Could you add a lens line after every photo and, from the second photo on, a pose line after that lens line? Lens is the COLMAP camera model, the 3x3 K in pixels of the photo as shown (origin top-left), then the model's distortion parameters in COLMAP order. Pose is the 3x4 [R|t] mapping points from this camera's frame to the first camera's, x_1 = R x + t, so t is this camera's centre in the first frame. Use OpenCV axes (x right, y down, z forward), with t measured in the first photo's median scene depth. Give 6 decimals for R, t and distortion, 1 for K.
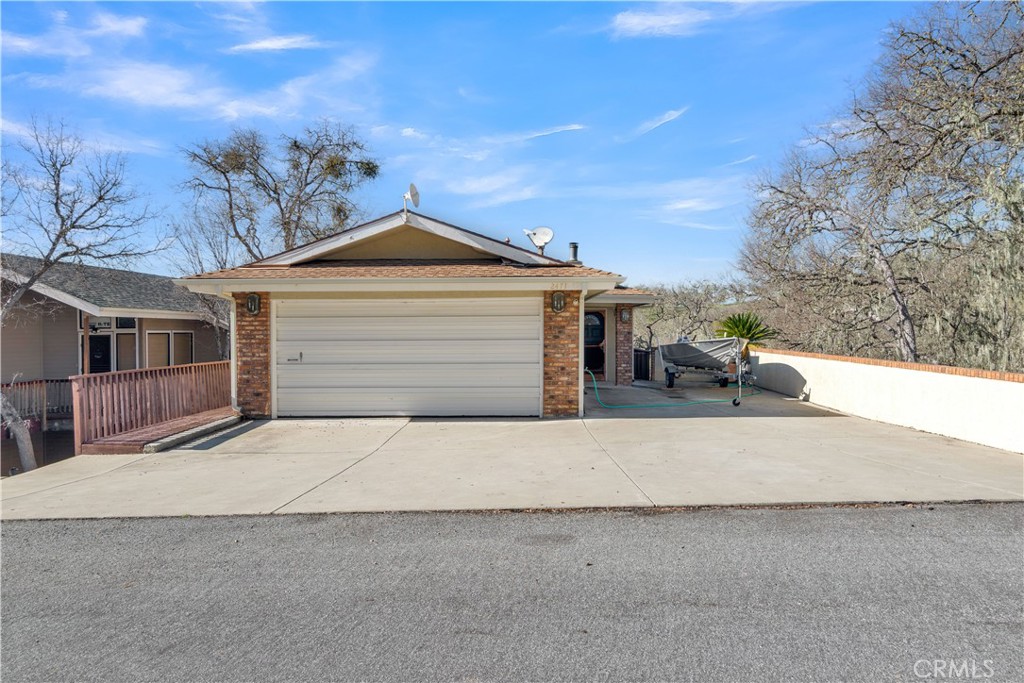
lens RADIAL K [[675.9, 0, 510.5], [0, 675.9, 349.4], [0, 0, 1]] dist [0.011164, 0.001348]
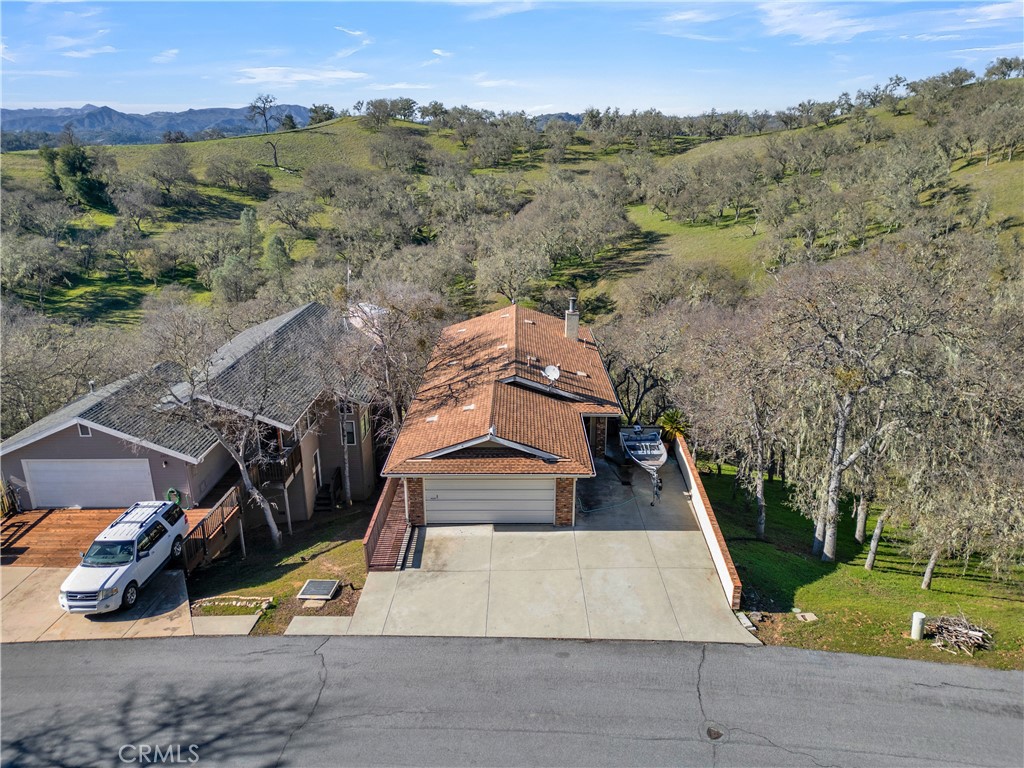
lens RADIAL K [[732.2, 0, 513.0], [0, 732.2, 376.8], [0, 0, 1]] dist [0.069549, -0.067136]
pose [[0.999867, -0.010125, 0.012793, -0.107544], [0.006519, 0.966755, 0.255623, -0.927163], [-0.014956, -0.255506, 0.966692, -1.081808]]
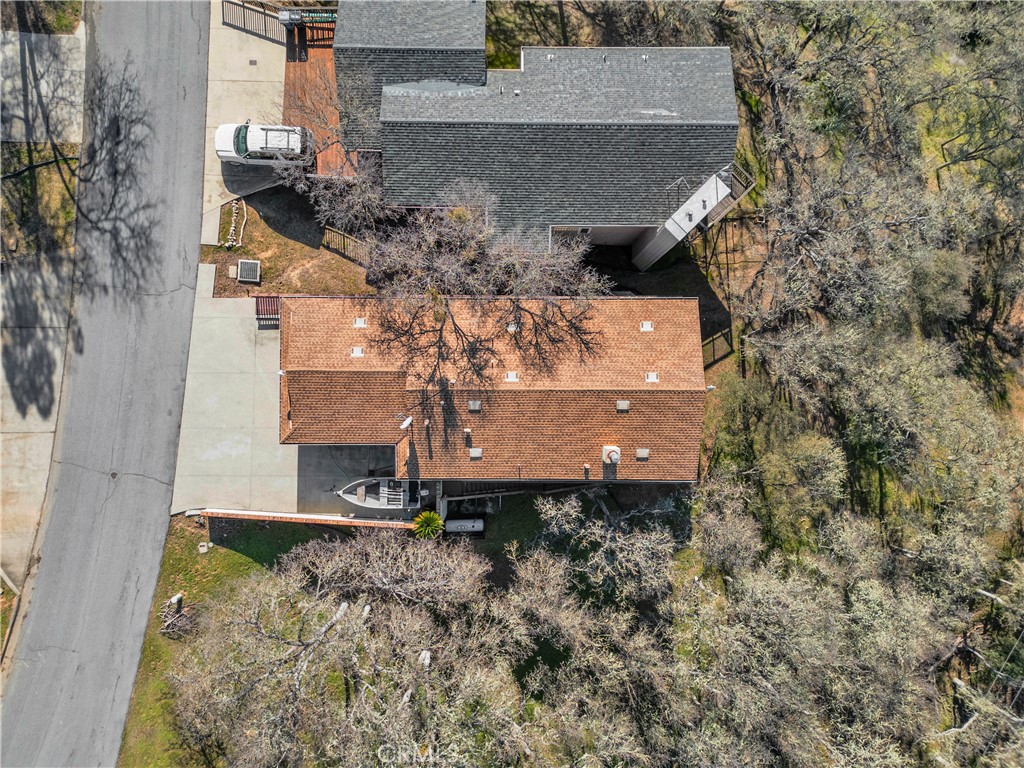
lens RADIAL K [[732.2, 0, 508.7], [0, 732.2, 381.6], [0, 0, 1]] dist [0.069549, -0.067136]
pose [[0.020694, 0.999758, 0.007502, -0.114170], [-0.045261, -0.006559, 0.998954, -3.298038], [0.998761, -0.021012, 0.045114, 1.779025]]
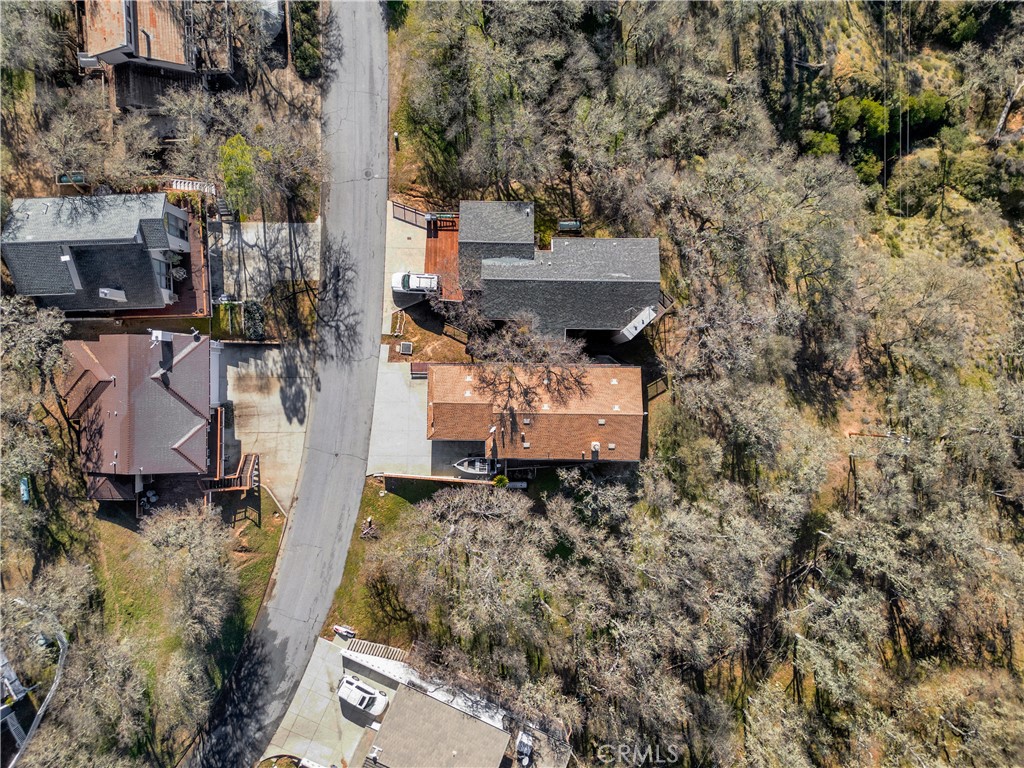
lens RADIAL K [[732.2, 0, 513.2], [0, 732.2, 378.2], [0, 0, 1]] dist [0.069549, -0.067136]
pose [[0.011333, 0.999912, 0.006881, -0.392696], [-0.045815, -0.006355, 0.998930, -6.287587], [0.998886, -0.011636, 0.045739, 1.386551]]
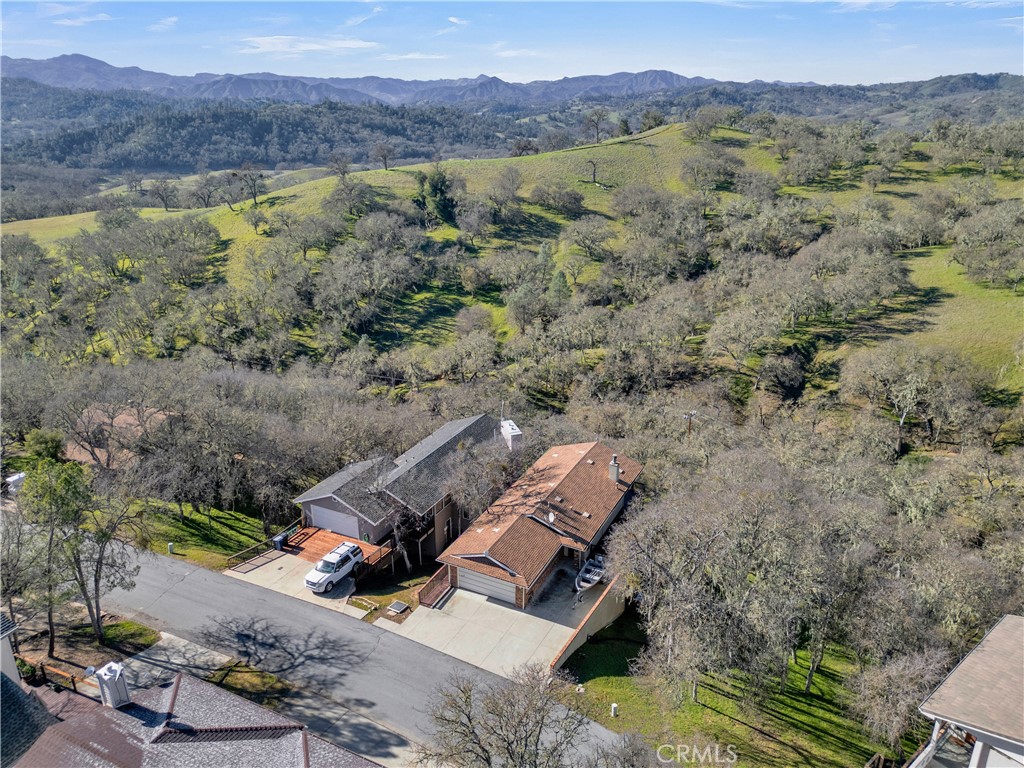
lens RADIAL K [[732.2, 0, 507.4], [0, 732.2, 381.7], [0, 0, 1]] dist [0.069549, -0.067136]
pose [[0.902729, 0.146138, -0.404628, 1.600838], [-0.017874, 0.952465, 0.304122, -2.531515], [0.429838, -0.267308, 0.862430, -2.483261]]
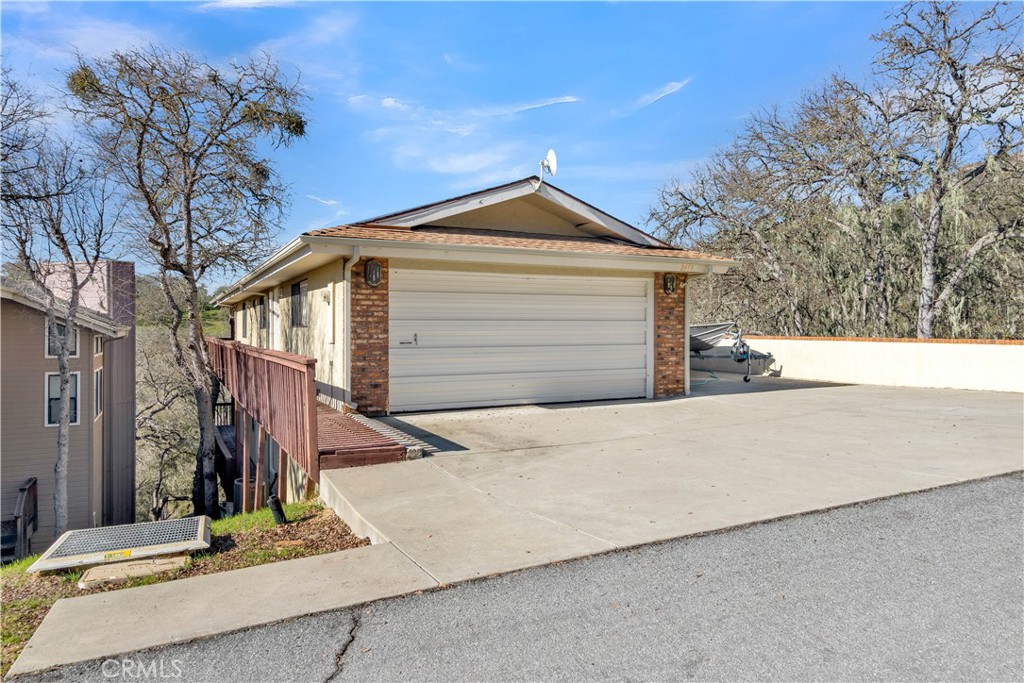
lens RADIAL K [[675.9, 0, 512.7], [0, 675.9, 336.9], [0, 0, 1]] dist [0.011164, 0.001348]
pose [[0.874023, -0.002977, 0.485875, -0.621653], [0.011849, 0.999814, -0.015190, 0.022723], [-0.485740, 0.019033, 0.873896, 0.220918]]
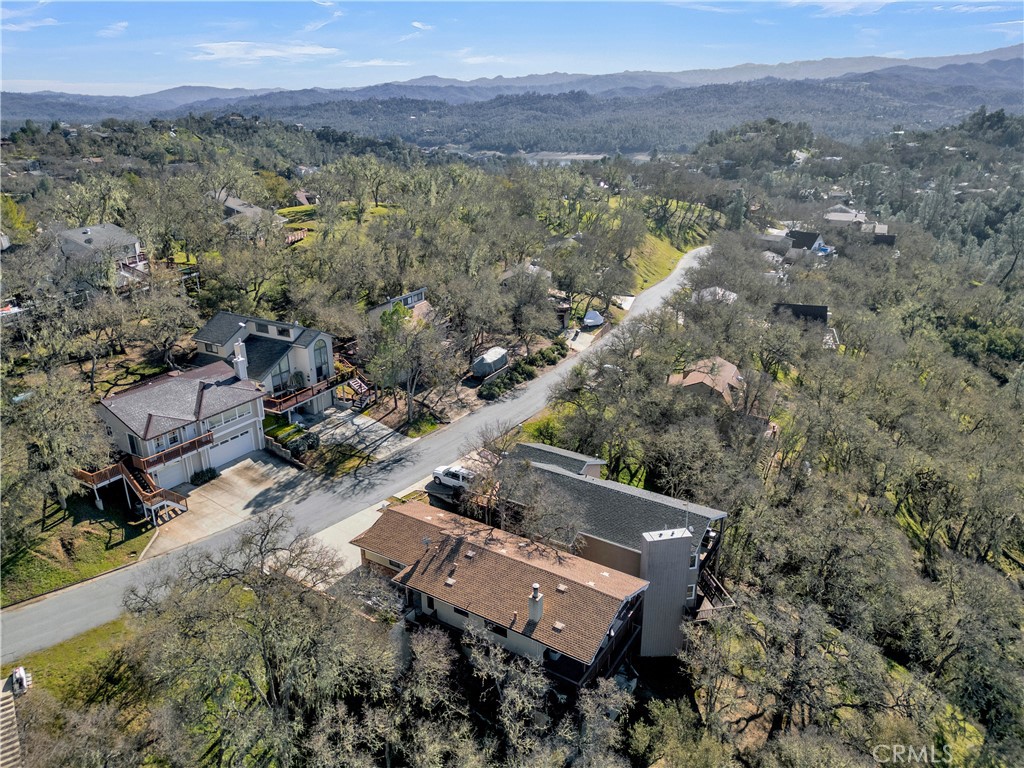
lens RADIAL K [[732.2, 0, 520.4], [0, 732.2, 386.5], [0, 0, 1]] dist [0.069549, -0.067136]
pose [[-0.503801, 0.309553, -0.806450, 3.128597], [-0.029580, 0.926856, 0.374249, -2.815948], [0.863313, 0.212402, -0.457795, 3.853830]]
